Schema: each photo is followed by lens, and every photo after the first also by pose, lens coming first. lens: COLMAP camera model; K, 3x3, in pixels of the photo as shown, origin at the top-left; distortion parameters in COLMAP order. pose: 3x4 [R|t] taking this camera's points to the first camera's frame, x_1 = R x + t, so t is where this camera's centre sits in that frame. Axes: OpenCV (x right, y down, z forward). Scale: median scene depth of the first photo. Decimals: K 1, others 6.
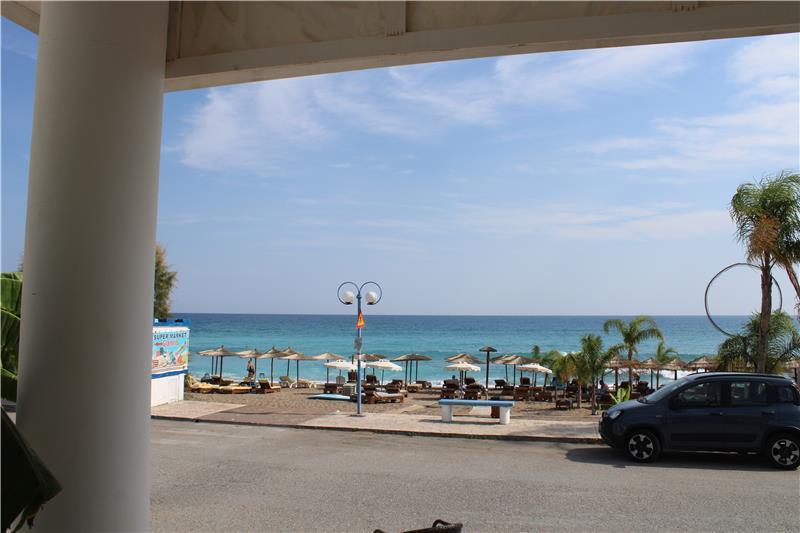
lens RADIAL K [[673.9, 0, 400.0], [0, 673.9, 266.5], [0, 0, 1]] dist [-0.147979, 0.004058]
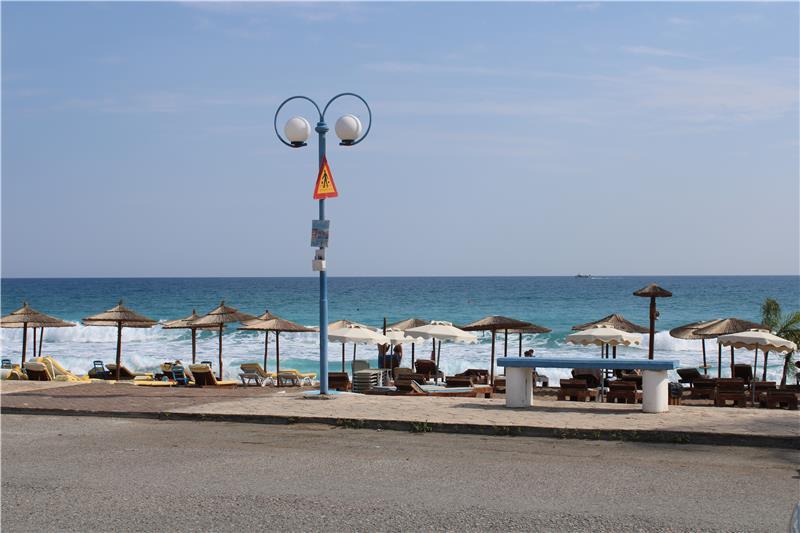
lens RADIAL K [[1259.0, 0, 402.6], [0, 1259.0, 267.3], [0, 0, 1]] dist [0.093704, 0.079358]
pose [[0.995922, -0.007556, -0.089899, 0.064526], [0.013312, 0.997887, 0.063600, 0.083590], [0.089228, -0.064538, 0.993918, 0.184044]]
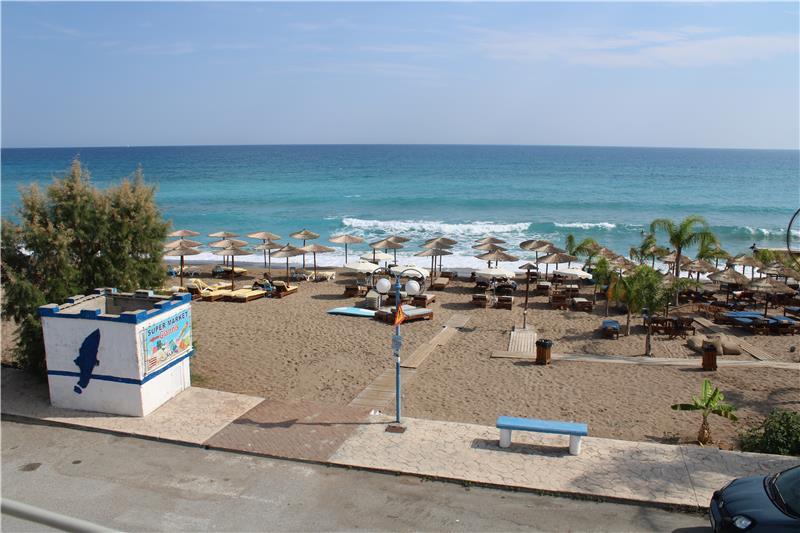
lens RADIAL K [[673.9, 0, 400.0], [0, 673.9, 266.5], [0, 0, 1]] dist [-0.147979, 0.004058]
pose [[0.999835, -0.002183, -0.018013, -0.043002], [0.006585, 0.968721, 0.248066, -0.177530], [0.016908, -0.248143, 0.968576, 0.229192]]
